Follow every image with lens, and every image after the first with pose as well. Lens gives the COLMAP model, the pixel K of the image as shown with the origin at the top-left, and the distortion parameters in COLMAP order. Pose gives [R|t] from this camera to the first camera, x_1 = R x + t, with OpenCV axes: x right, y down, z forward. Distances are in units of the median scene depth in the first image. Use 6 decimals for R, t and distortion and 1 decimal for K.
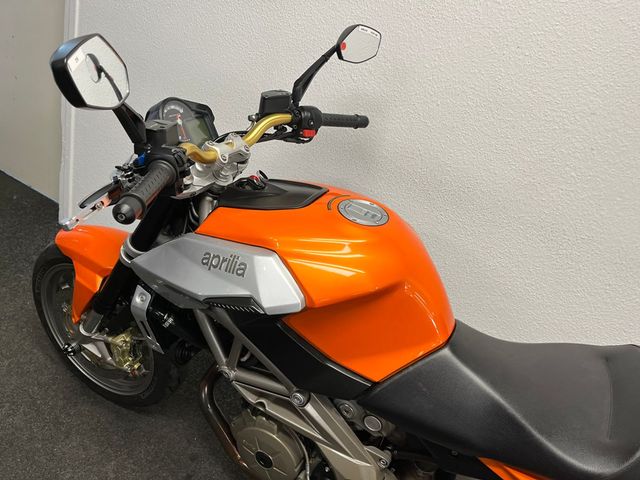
lens RADIAL K [[473.8, 0, 320.0], [0, 473.8, 240.0], [0, 0, 1]] dist [0.076819, -0.097770]
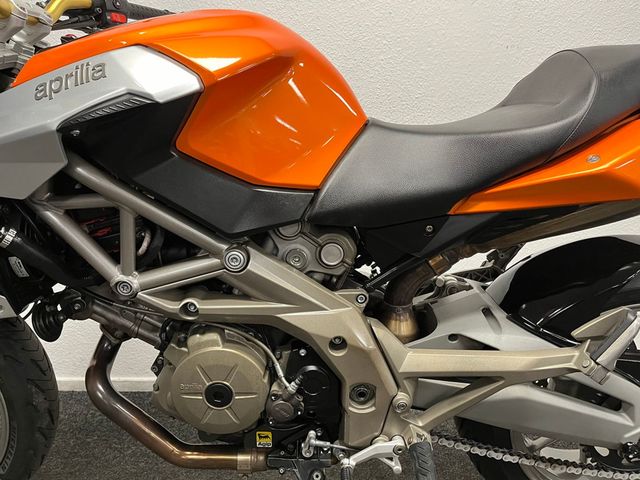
lens RADIAL K [[473.8, 0, 320.0], [0, 473.8, 240.0], [0, 0, 1]] dist [0.076819, -0.097770]
pose [[0.860885, -0.329689, 0.387533, -0.185737], [0.403932, 0.905993, -0.126552, 0.396215], [-0.309379, 0.265484, 0.913128, 0.225149]]
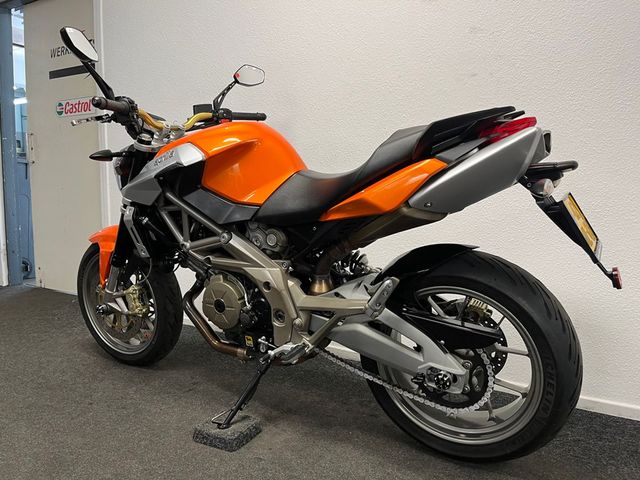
lens RADIAL K [[473.8, 0, 320.0], [0, 473.8, 240.0], [0, 0, 1]] dist [0.076819, -0.097770]
pose [[0.969229, -0.237083, -0.066228, 0.321280], [0.198159, 0.911079, -0.361481, 0.852769], [0.146040, 0.337235, 0.930024, -0.373209]]
